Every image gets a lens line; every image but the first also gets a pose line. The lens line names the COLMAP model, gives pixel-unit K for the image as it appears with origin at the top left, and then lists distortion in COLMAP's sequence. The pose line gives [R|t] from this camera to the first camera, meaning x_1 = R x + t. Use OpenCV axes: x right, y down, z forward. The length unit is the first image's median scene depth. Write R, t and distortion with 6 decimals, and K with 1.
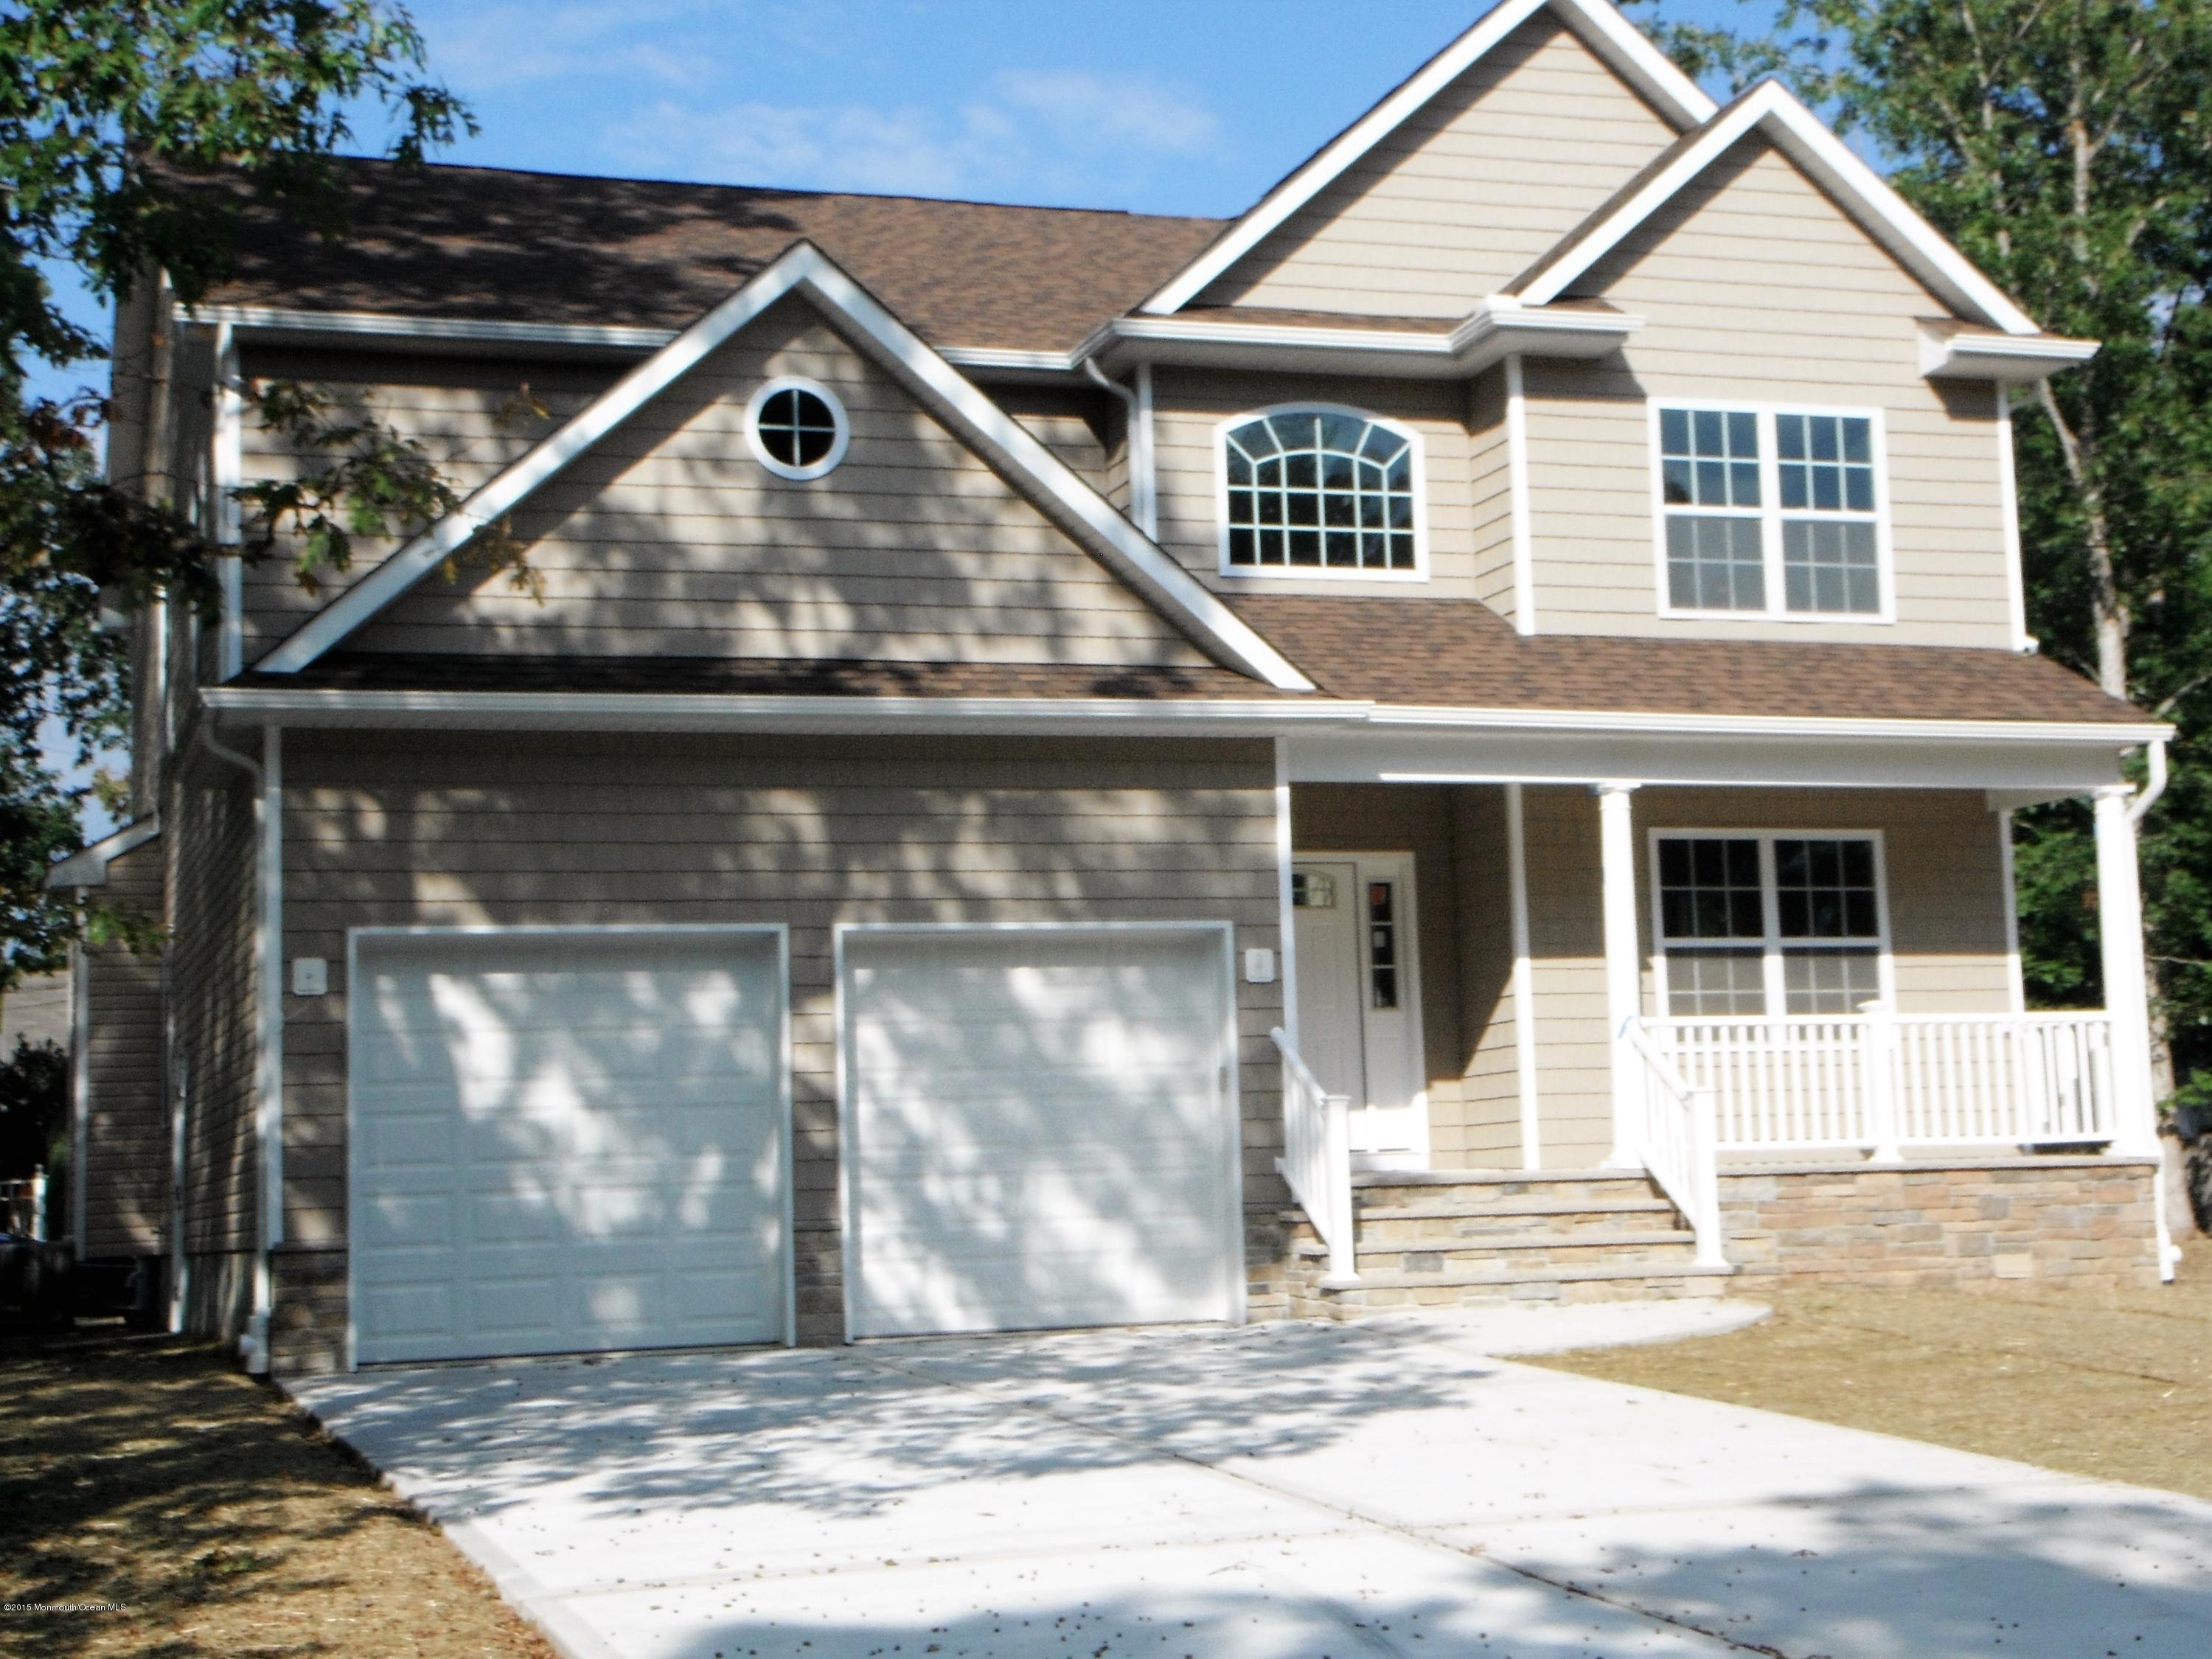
lens RADIAL K [[3141.1, 0, 1106.0], [0, 3141.1, 829.5], [0, 0, 1]] dist [0.031831, 0.444772]
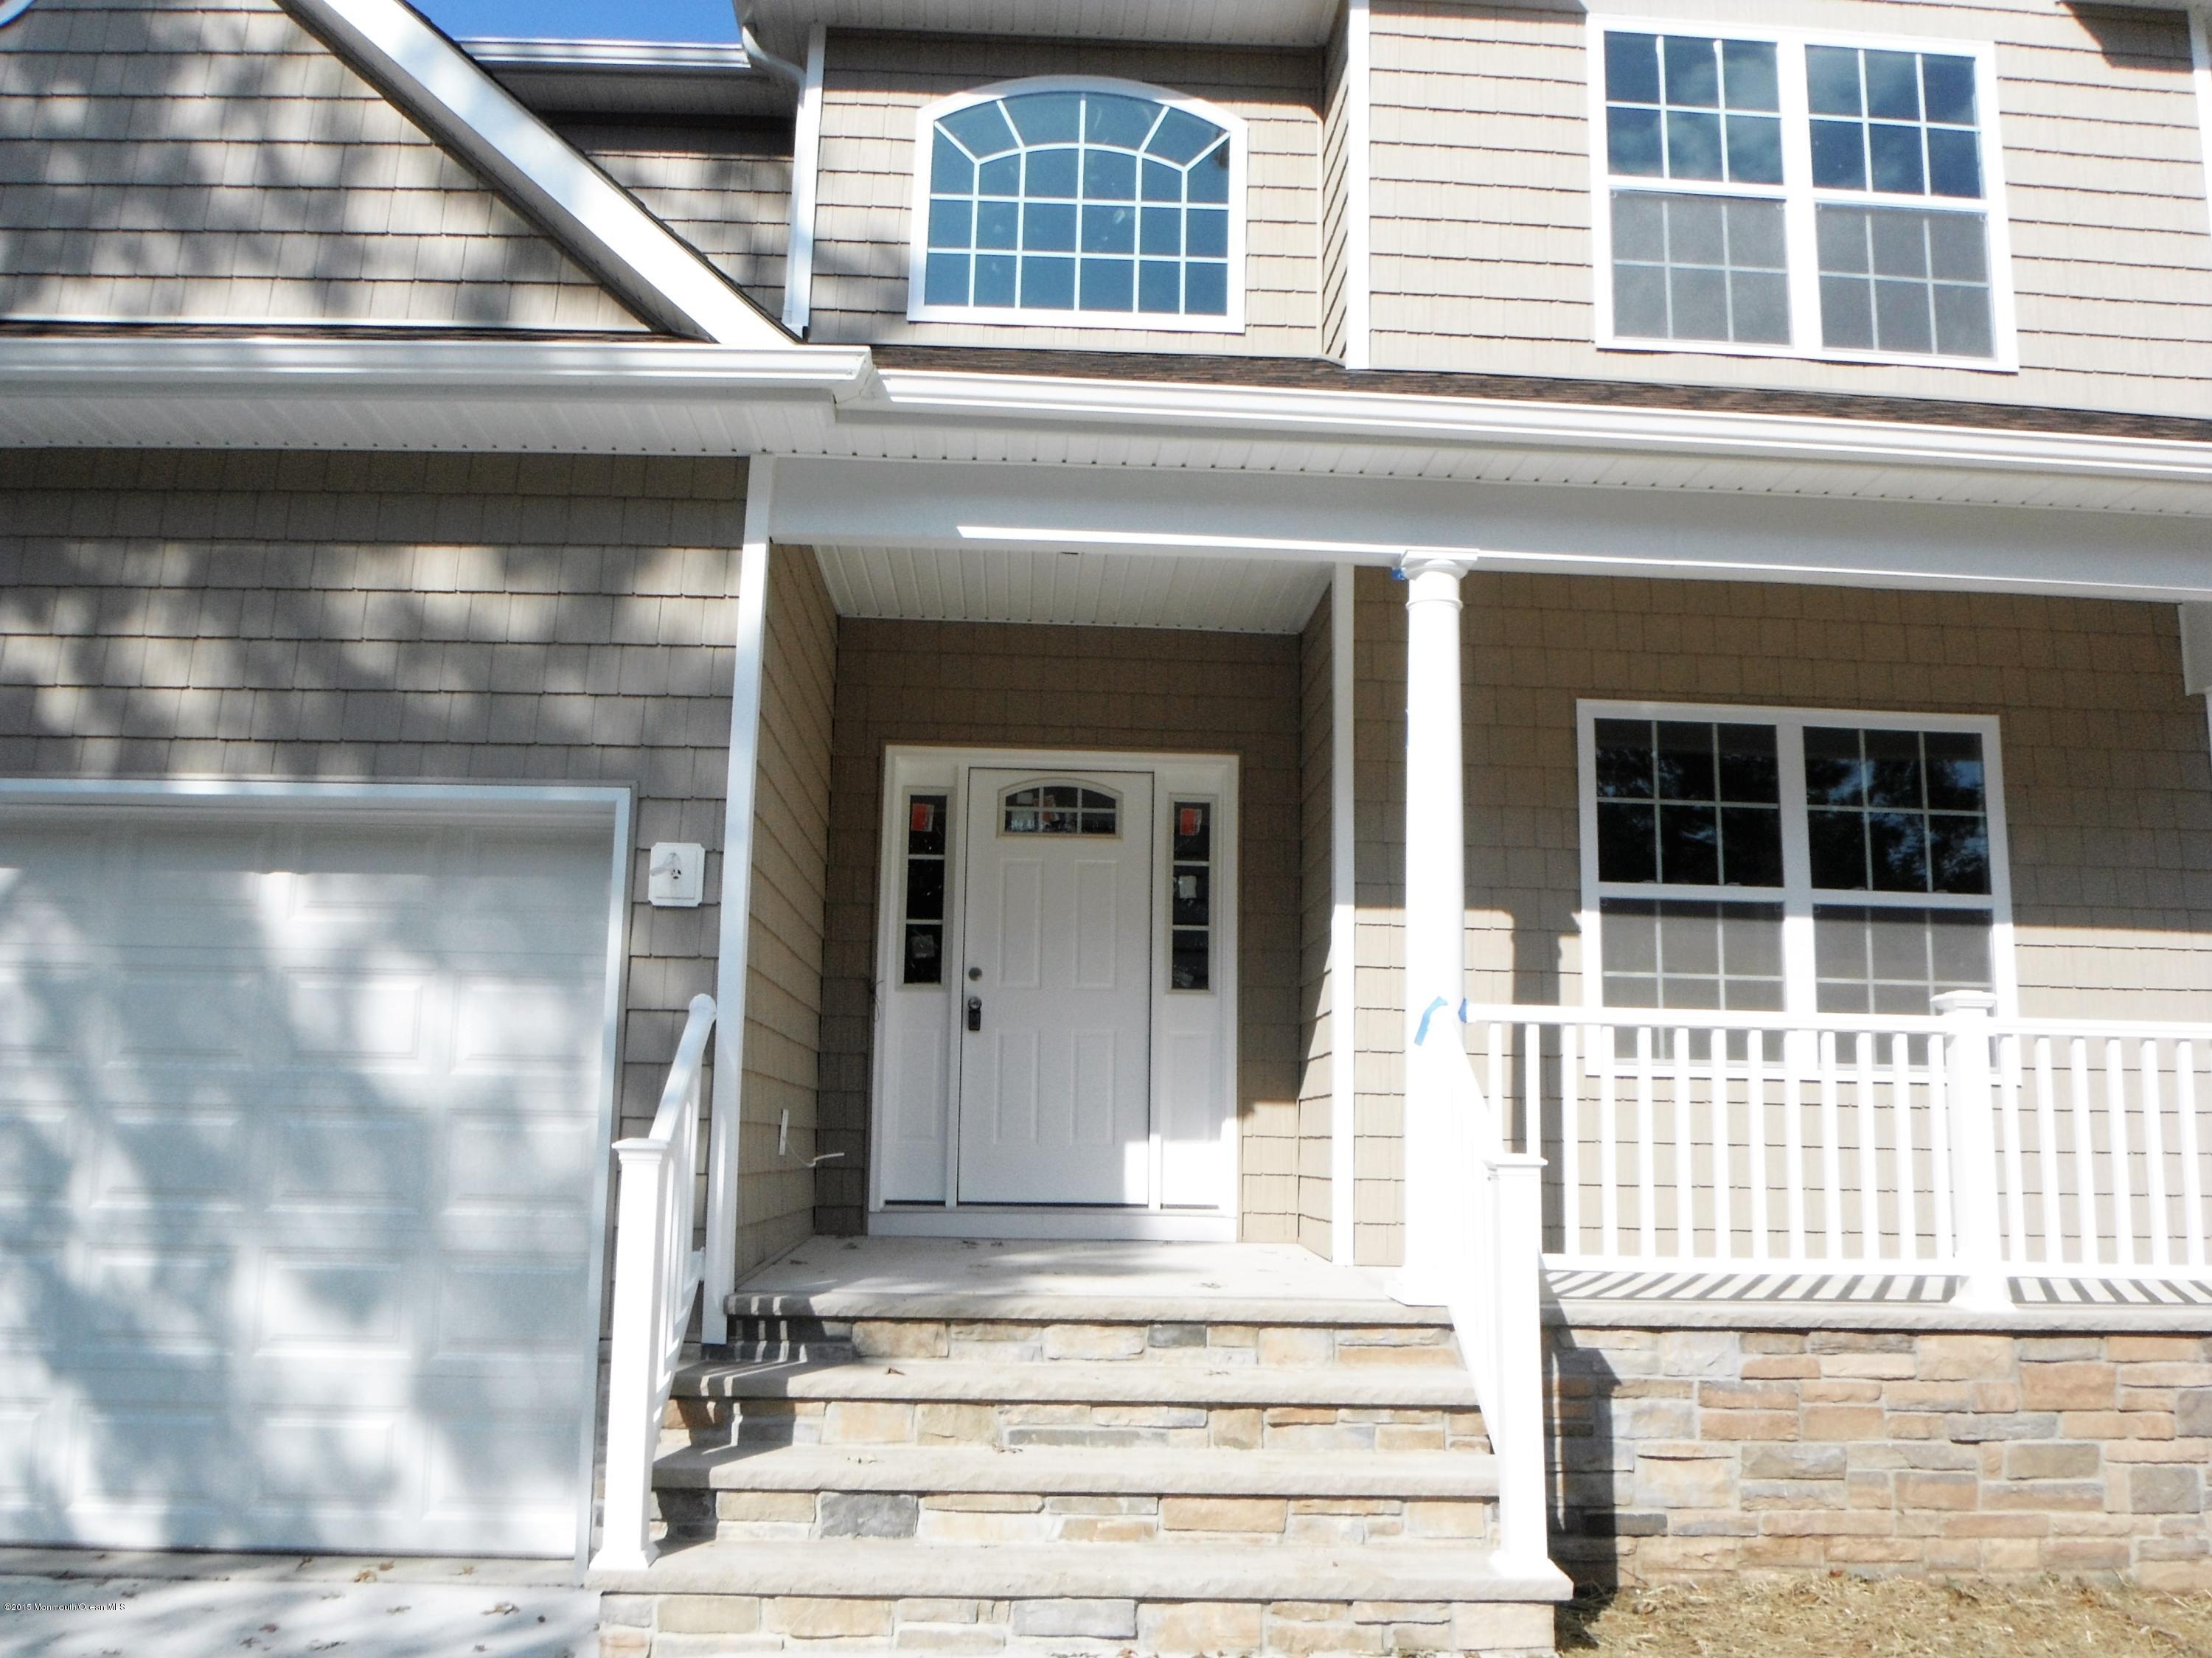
lens RADIAL K [[1757.9, 0, 1163.6], [0, 1757.9, 842.9], [0, 0, 1]] dist [-0.012040, -0.012126]
pose [[0.972280, 0.010755, -0.233573, 0.188397], [-0.022148, 0.998686, -0.046209, 0.047886], [0.232769, 0.050101, 0.971241, 0.709499]]
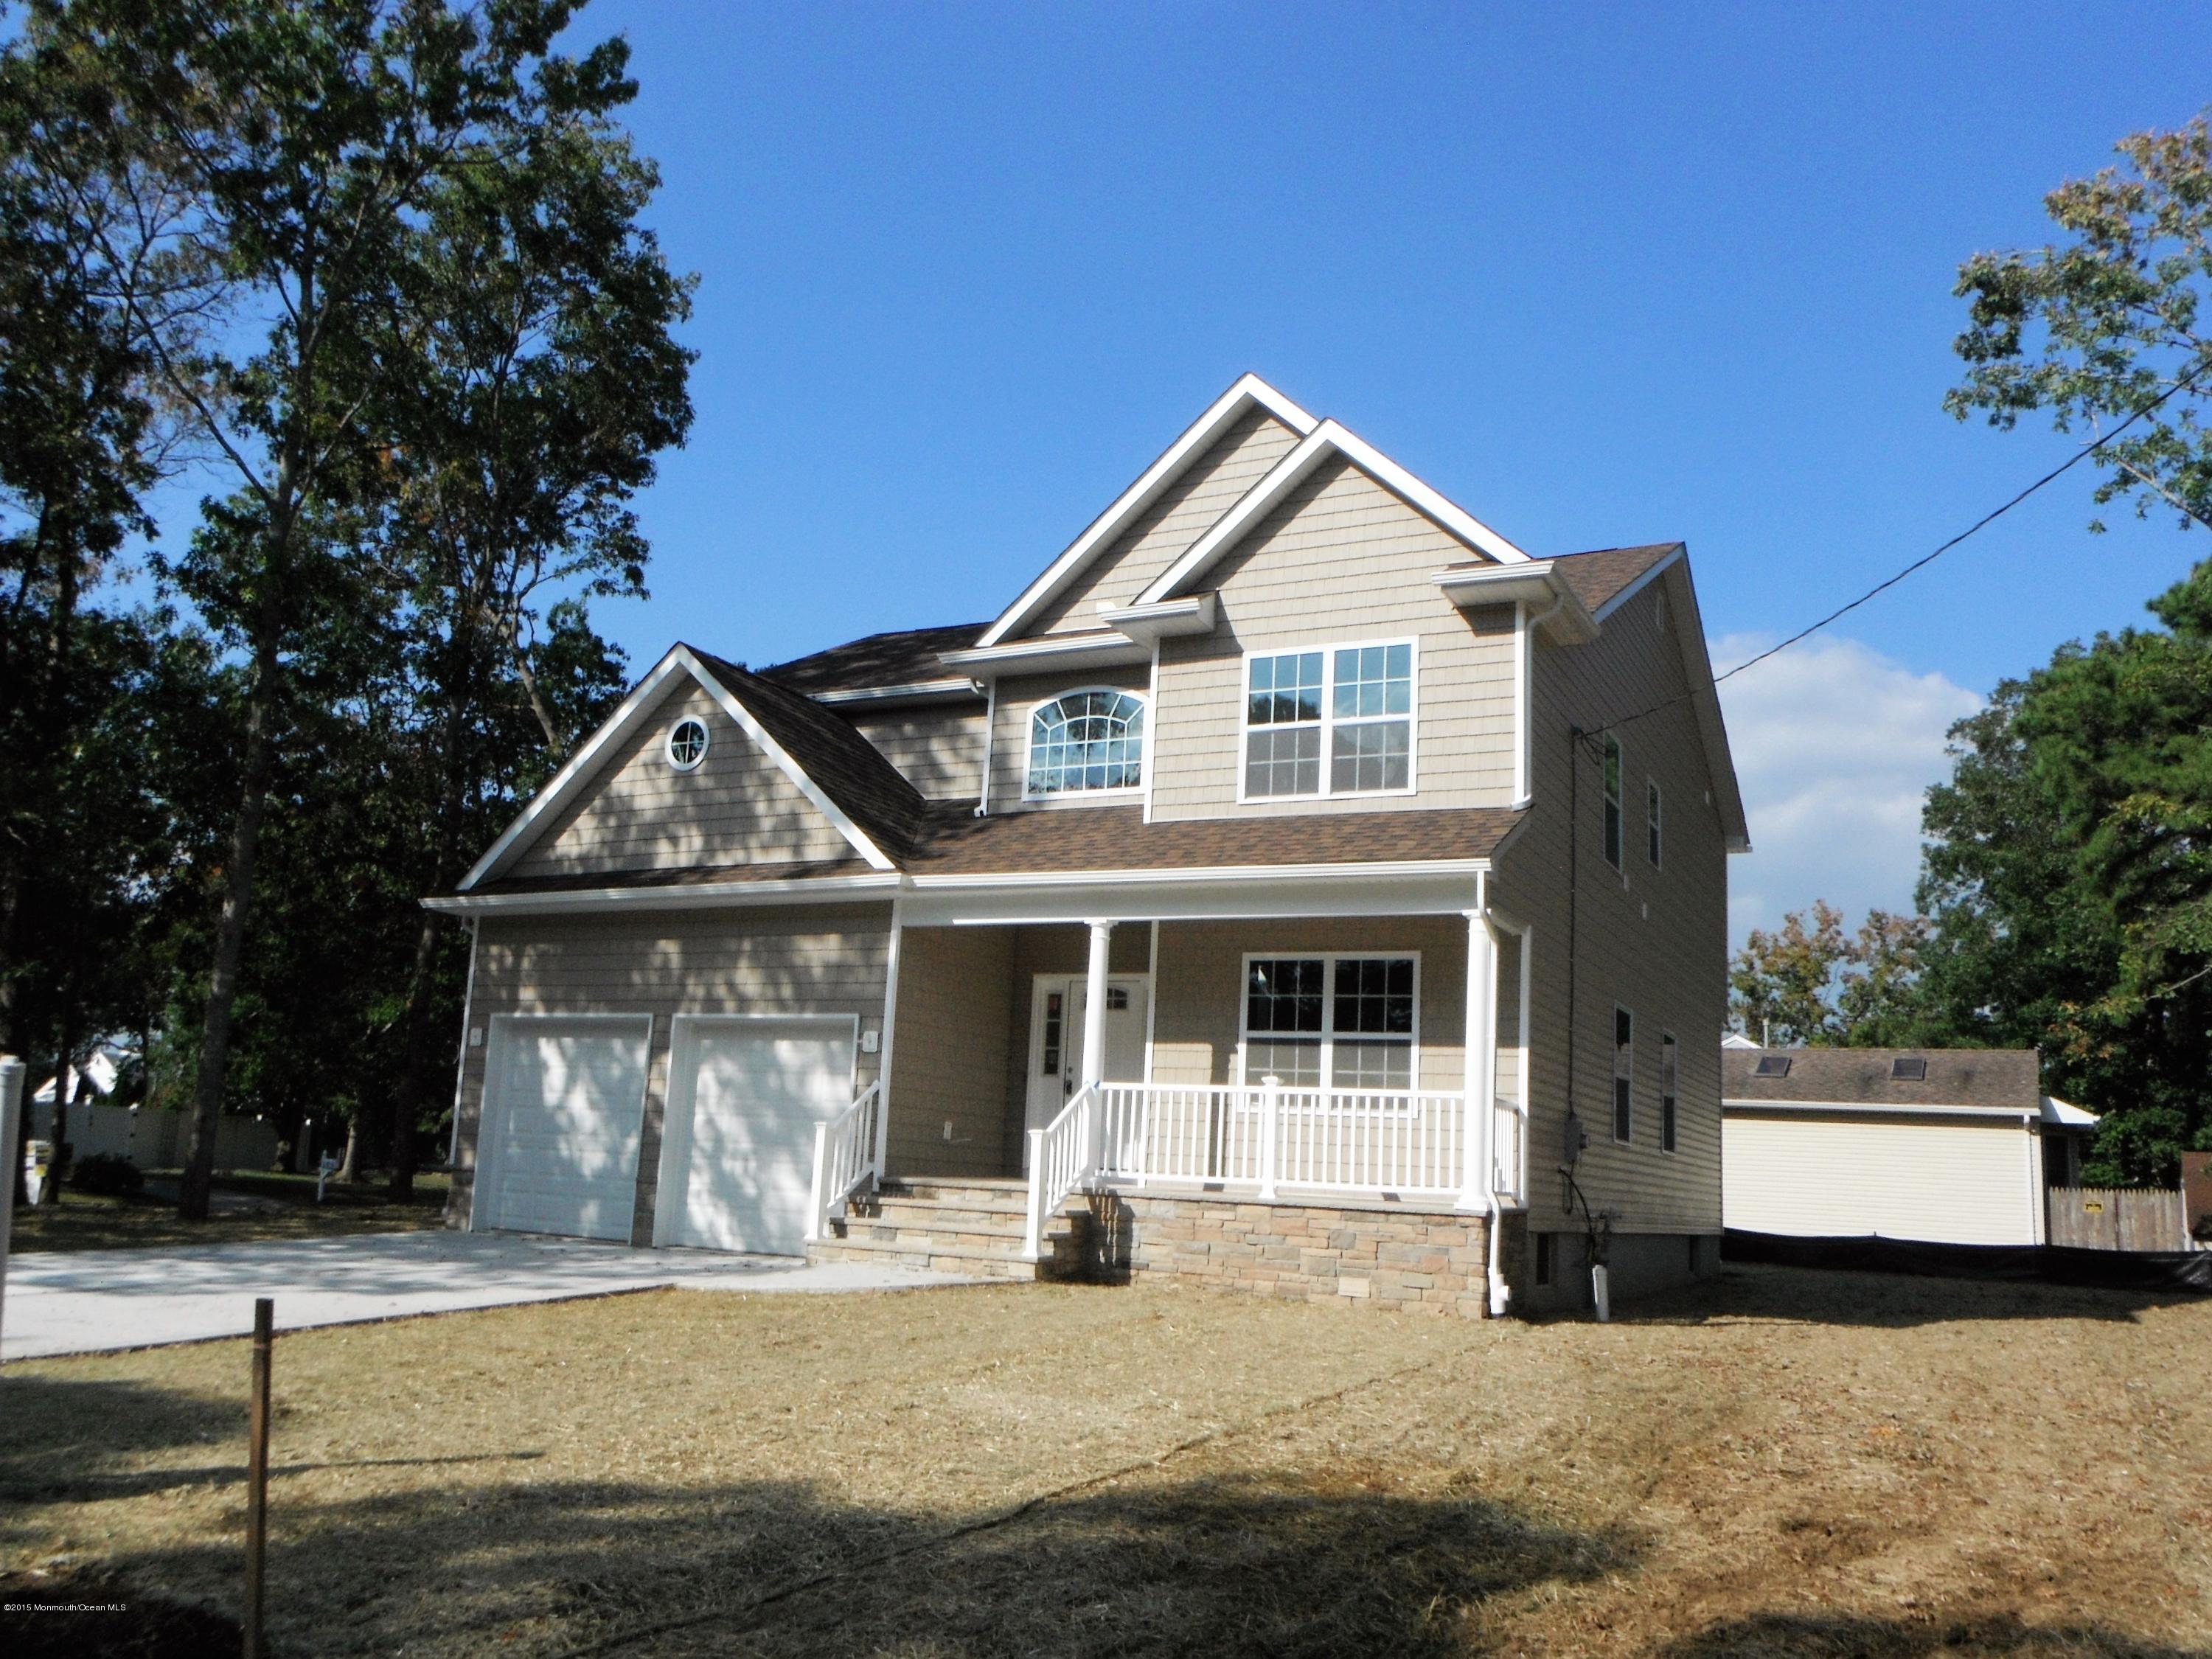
lens RADIAL K [[1736.4, 0, 1112.0], [0, 1736.4, 881.8], [0, 0, 1]] dist [-0.040752, -0.000880]
pose [[0.704222, -0.050264, -0.708198, 0.742655], [0.005843, 0.997867, -0.065013, 0.019653], [0.709955, 0.041645, 0.703014, 0.441228]]
